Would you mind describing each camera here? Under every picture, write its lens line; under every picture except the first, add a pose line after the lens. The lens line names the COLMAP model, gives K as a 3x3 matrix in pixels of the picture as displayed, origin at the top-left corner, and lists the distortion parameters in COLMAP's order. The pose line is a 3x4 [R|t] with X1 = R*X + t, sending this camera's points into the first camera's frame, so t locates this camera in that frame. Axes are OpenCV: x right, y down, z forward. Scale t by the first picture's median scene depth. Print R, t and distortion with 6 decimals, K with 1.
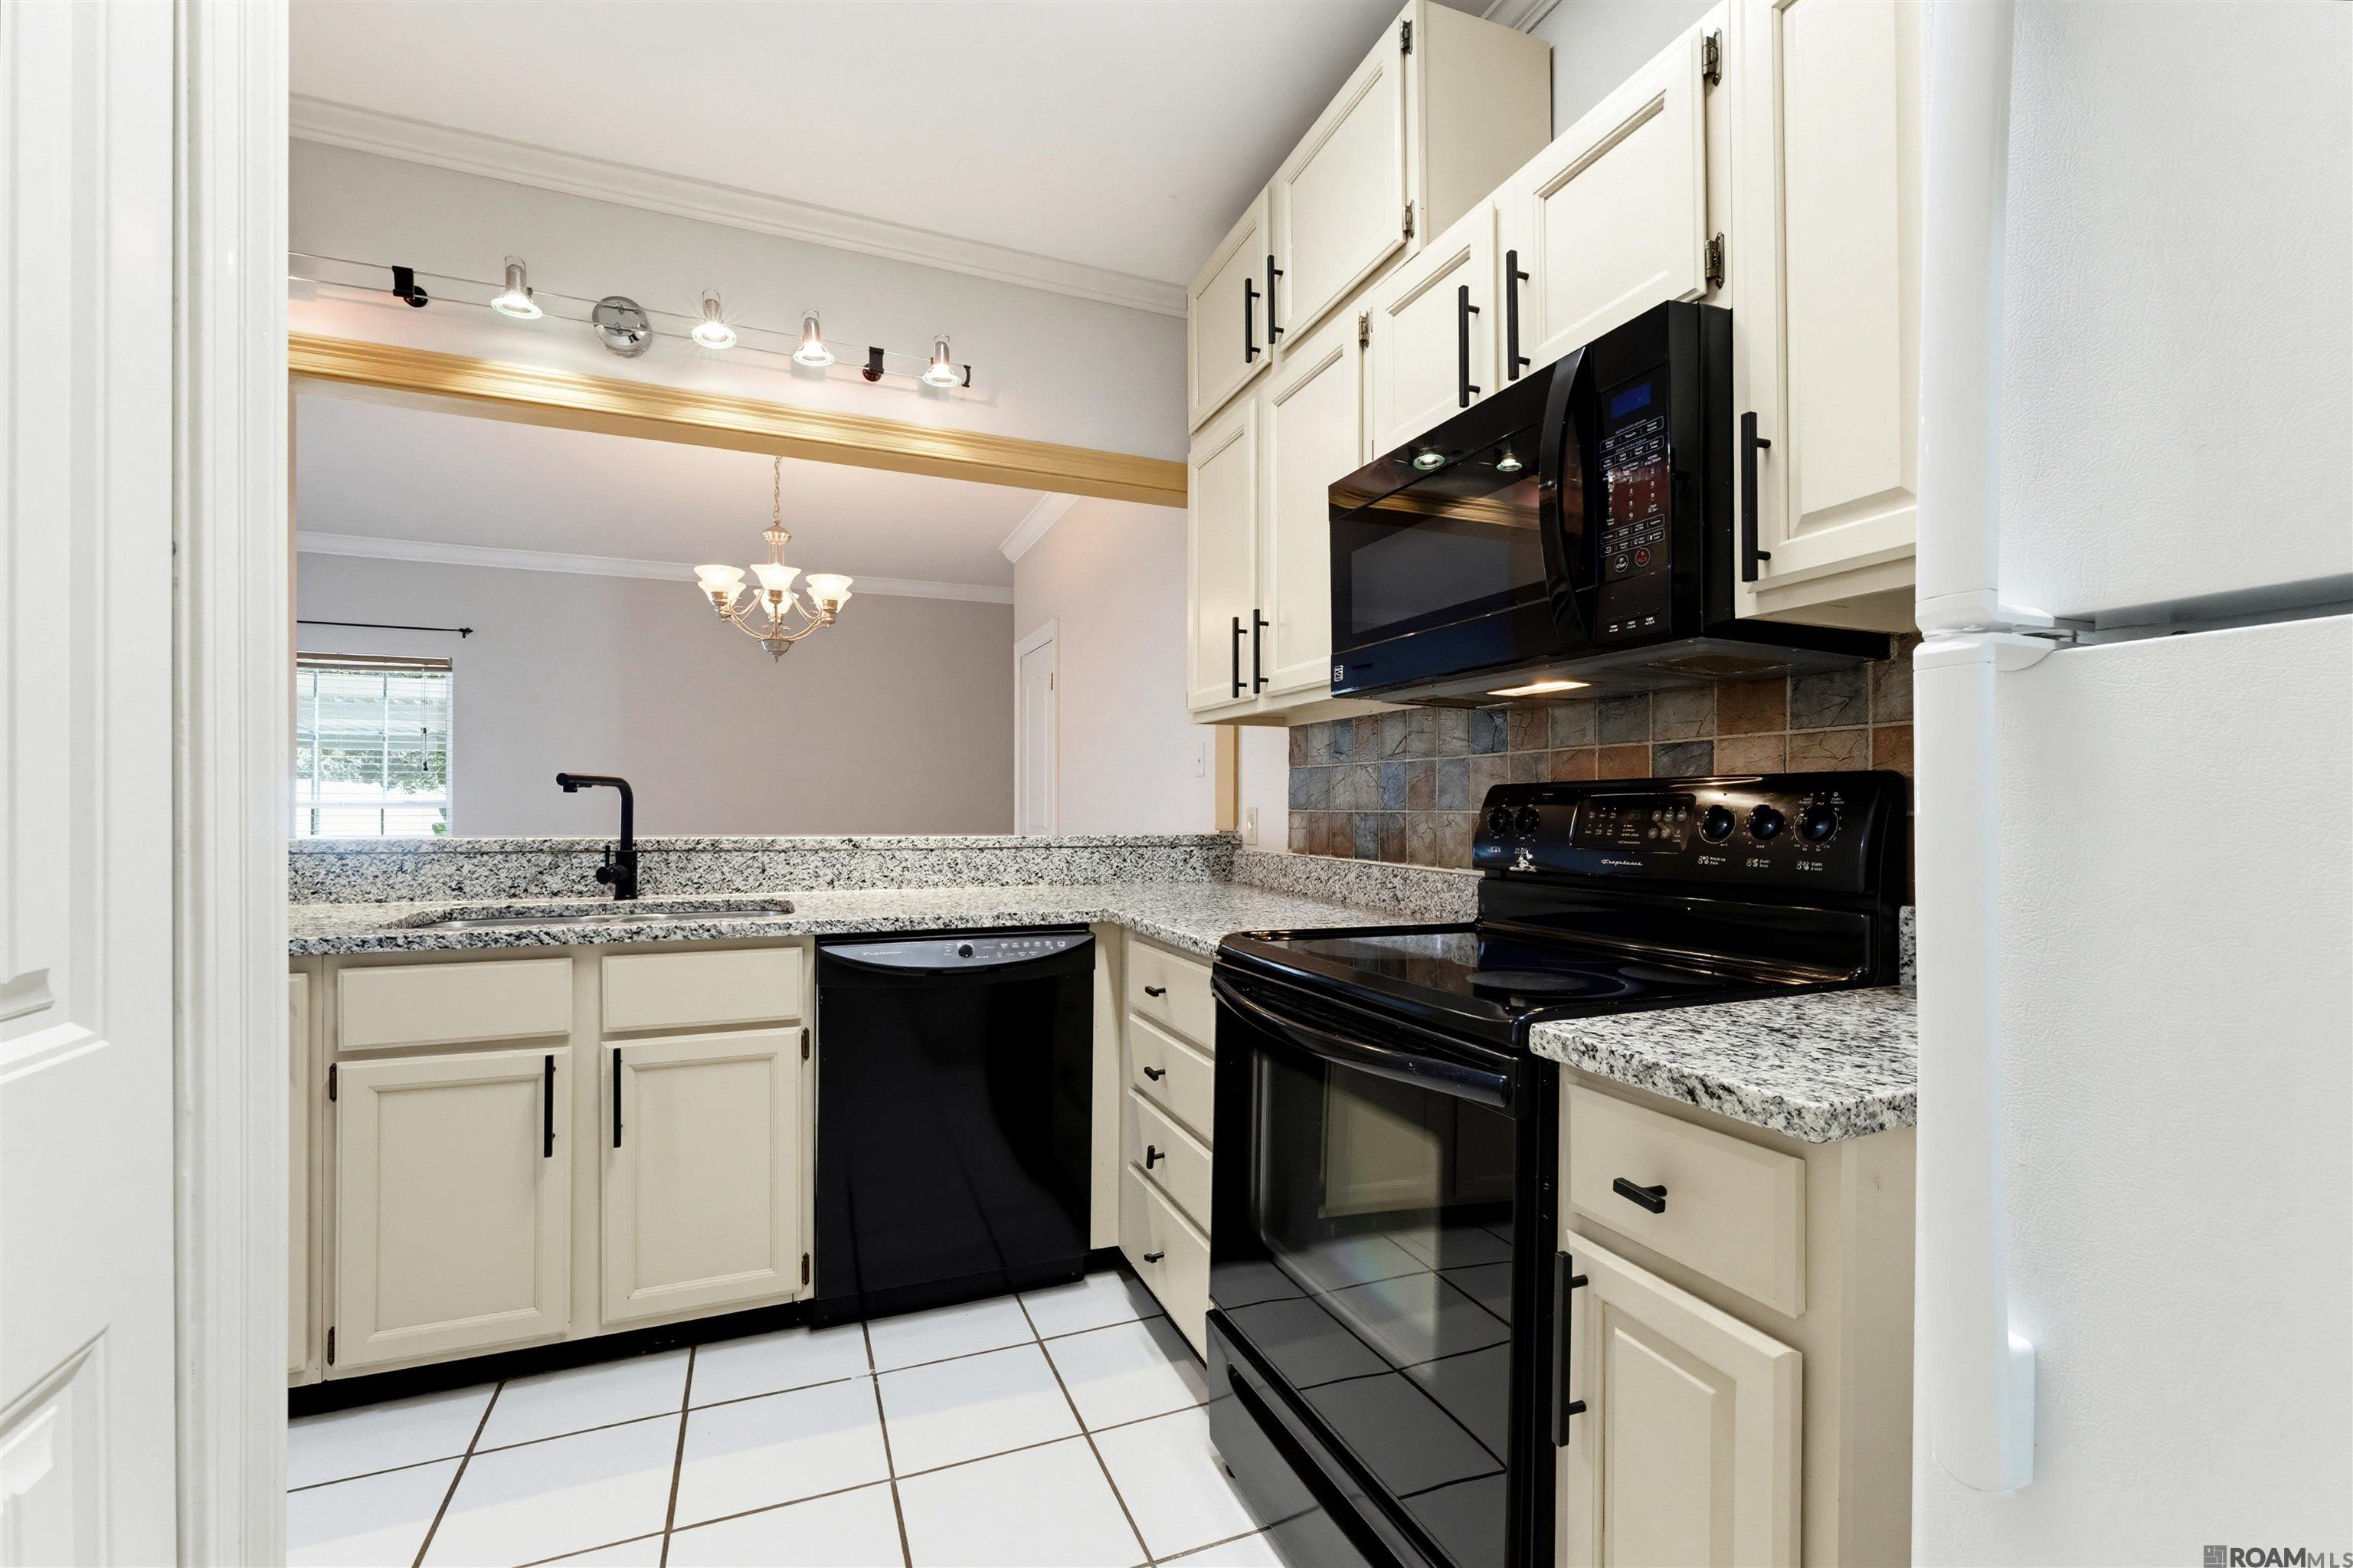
lens RADIAL K [[1017.0, 0, 1168.3], [0, 1017.0, 807.9], [0, 0, 1]] dist [-0.001824, -0.000324]
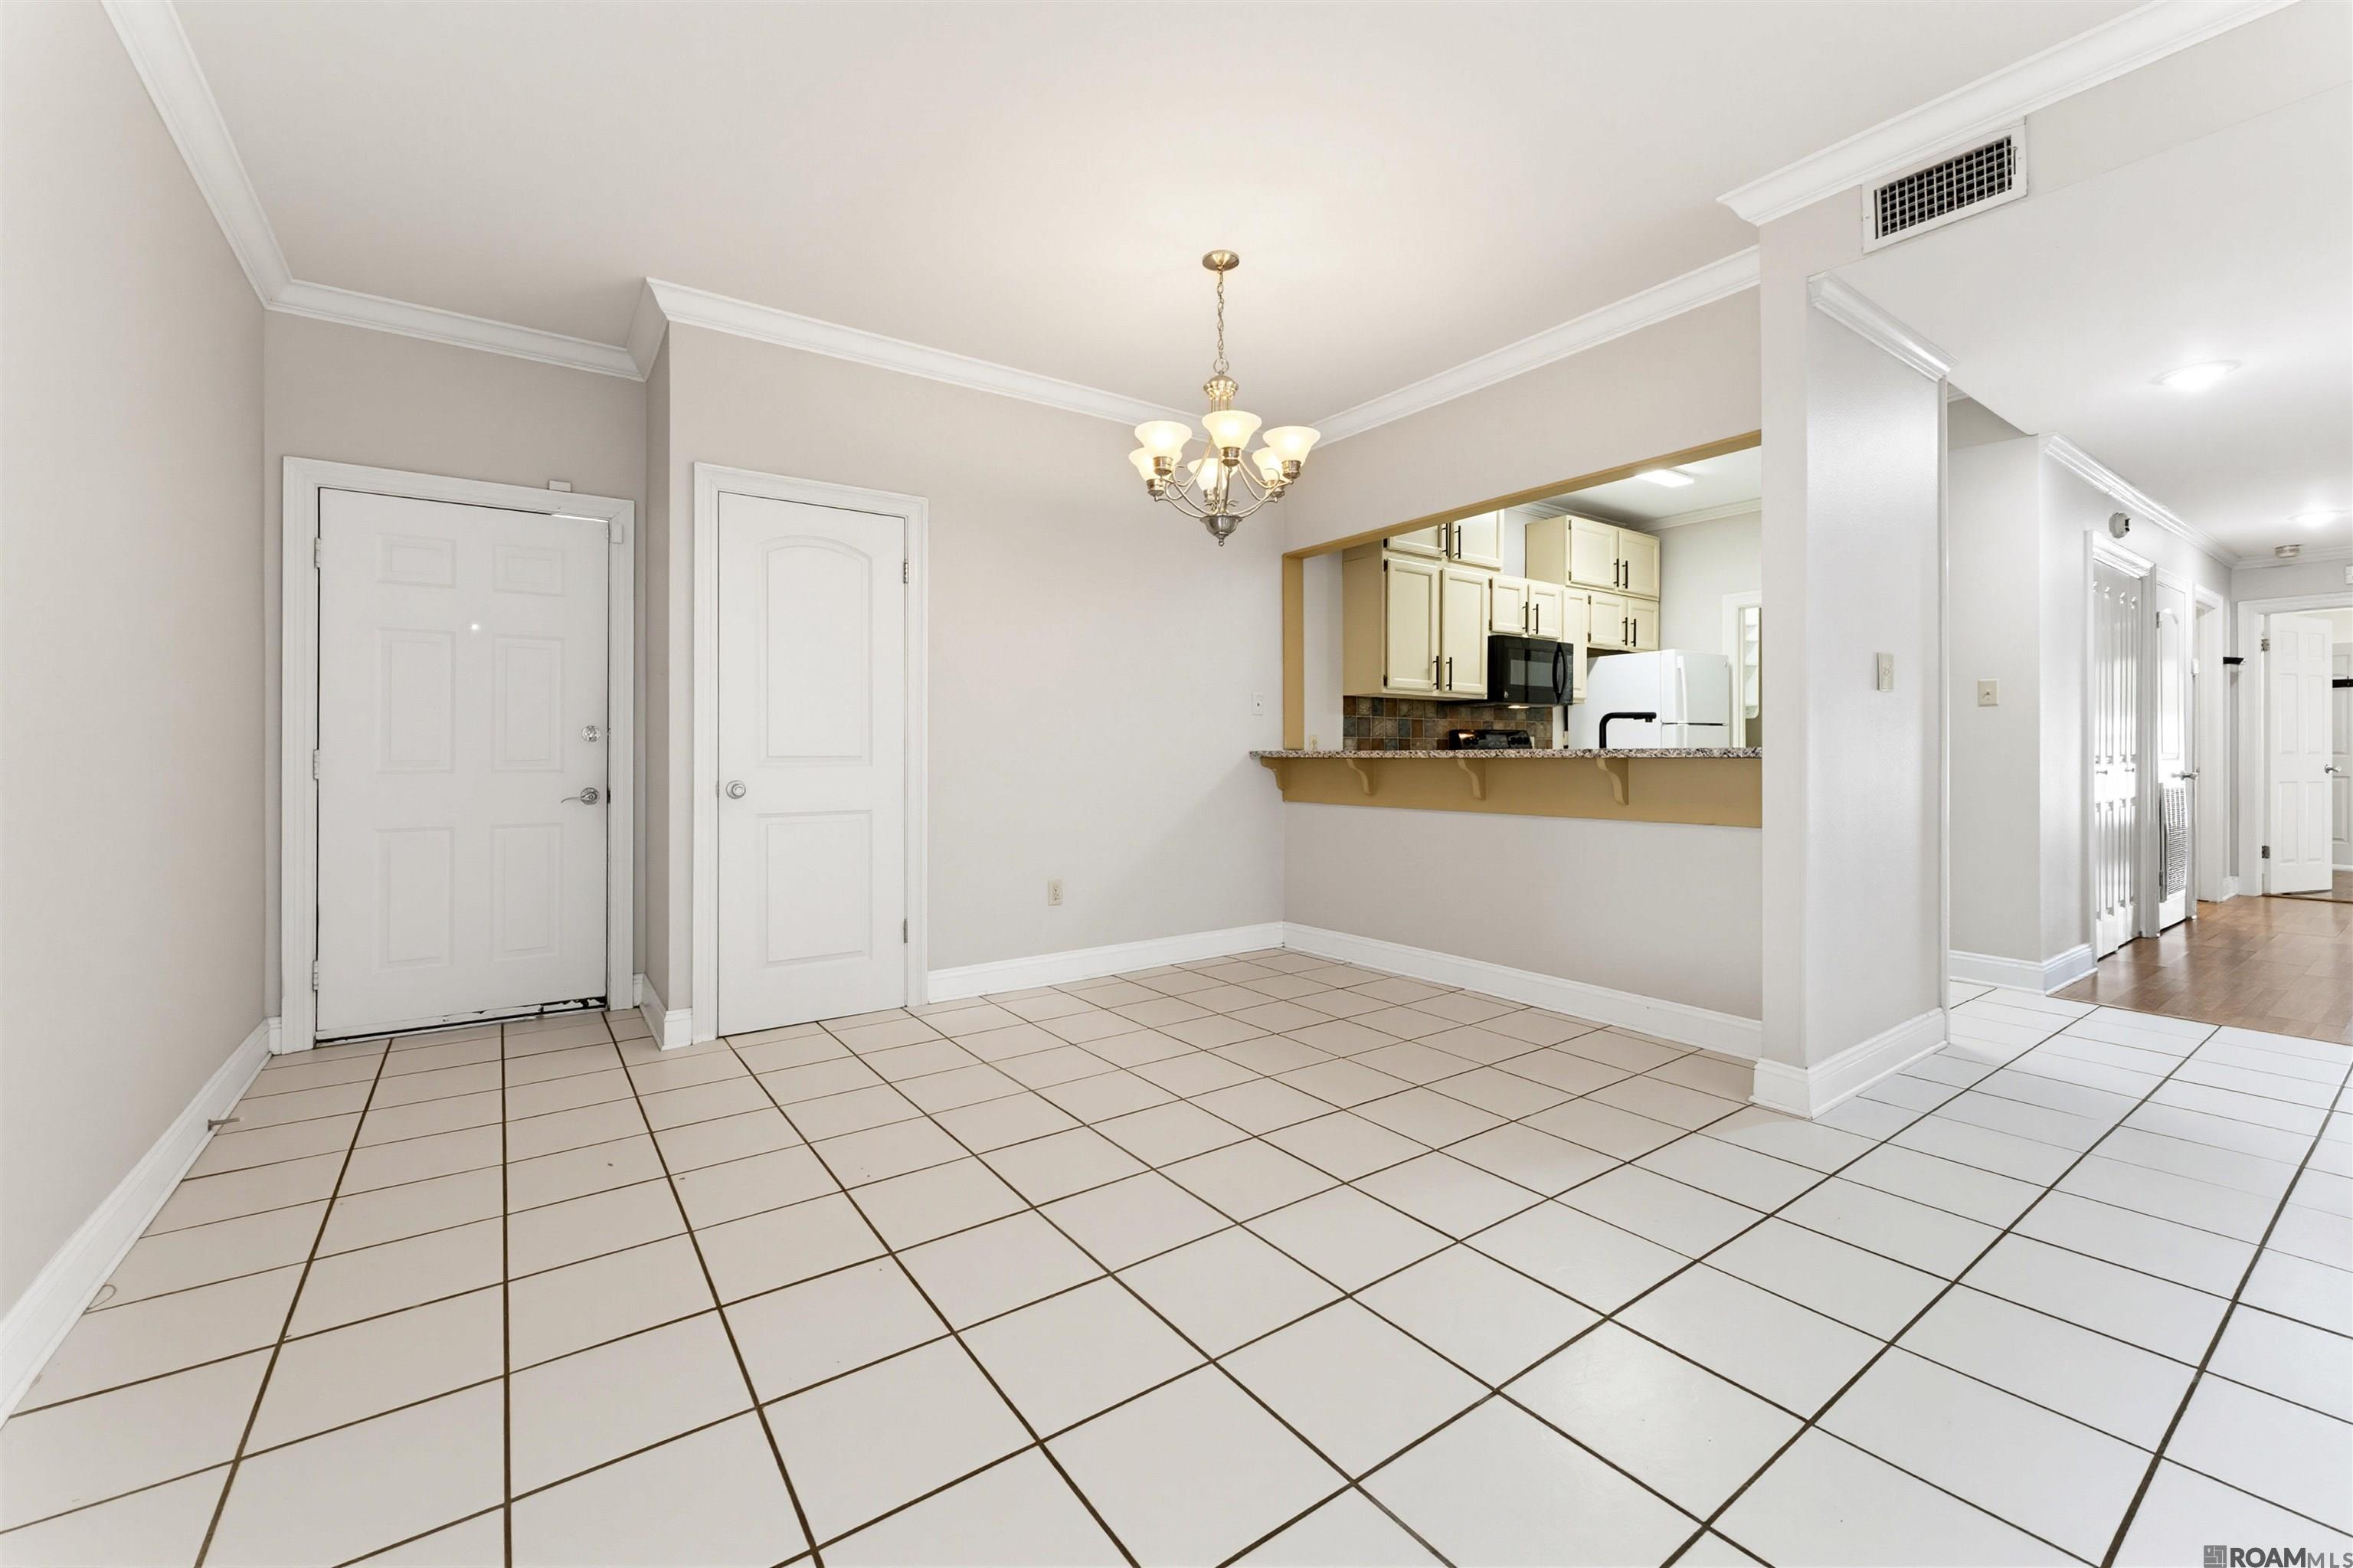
lens RADIAL K [[922.4, 0, 1159.7], [0, 922.4, 747.2], [0, 0, 1]] dist [0.000403, 0.000280]
pose [[-0.225257, -0.001657, 0.974298, -1.886477], [-0.000531, 0.999999, 0.001578, 0.023915], [-0.974299, -0.000161, -0.225258, 2.113287]]
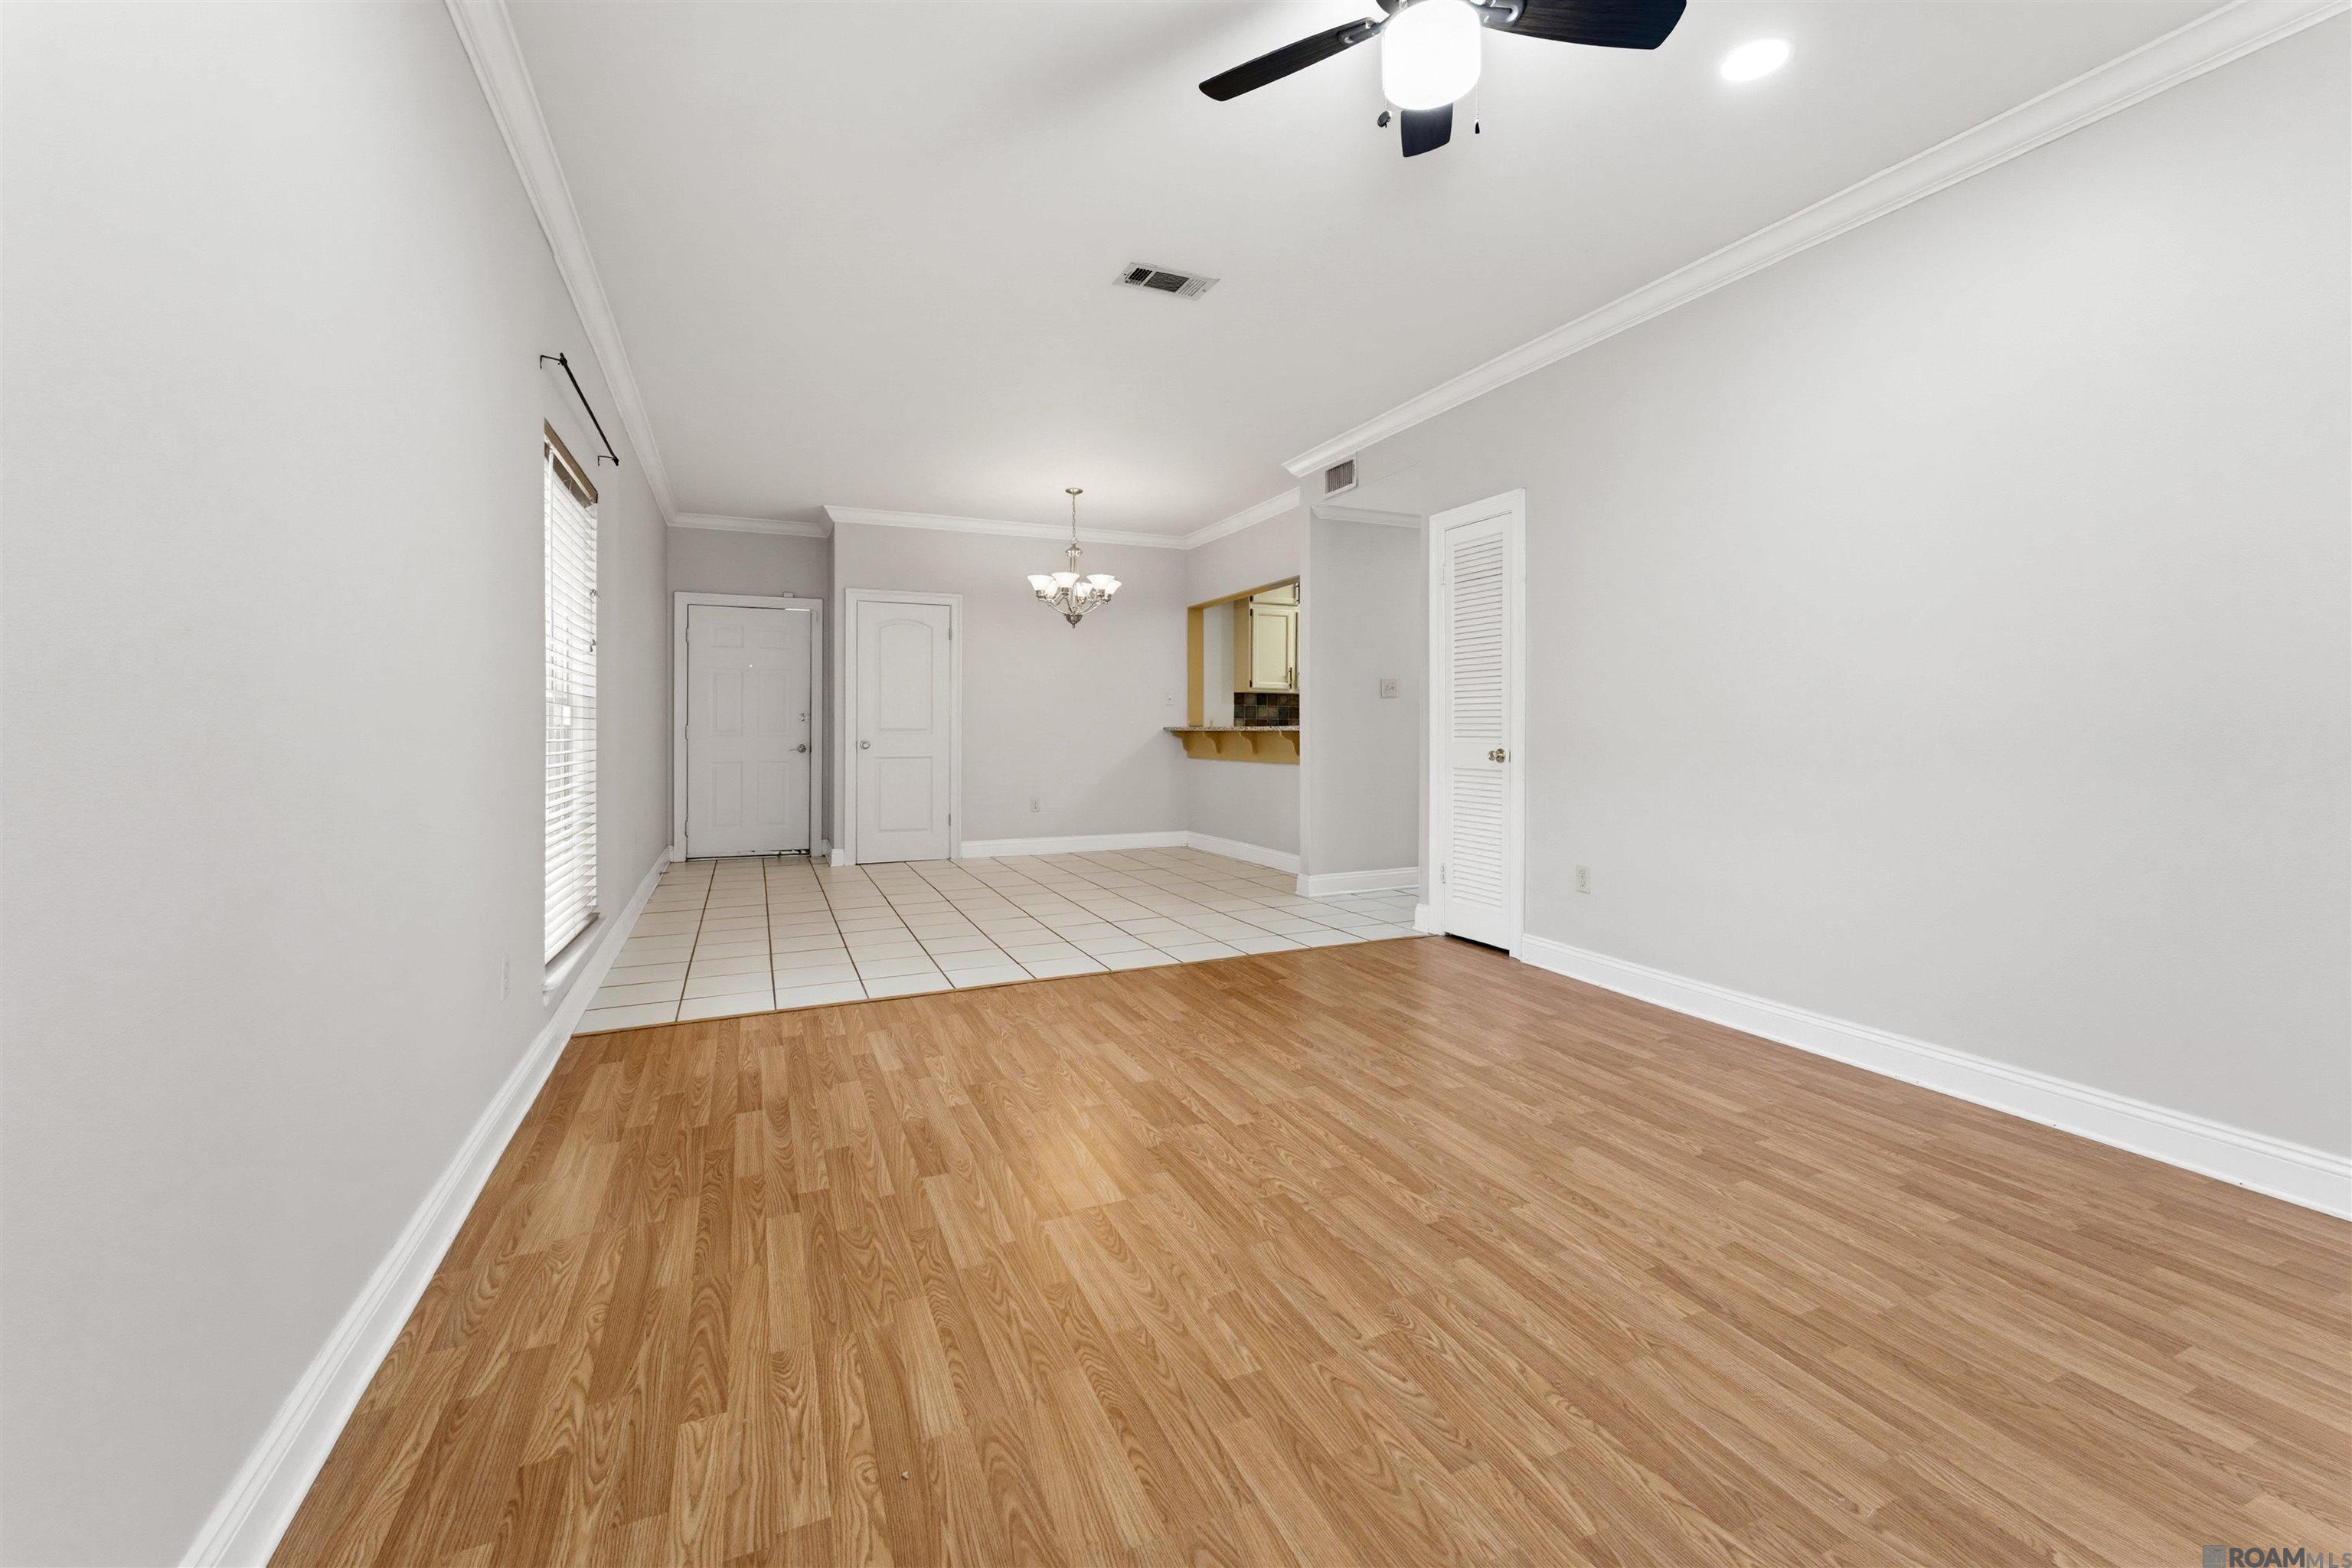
lens RADIAL K [[937.2, 0, 1182.7], [0, 937.2, 728.3], [0, 0, 1]] dist [-0.000360, 0.000037]
pose [[-0.035642, -0.005662, 0.999349, -3.384866], [-0.001918, 0.999982, 0.005597, 0.020420], [-0.999363, -0.001717, -0.035652, 1.517917]]
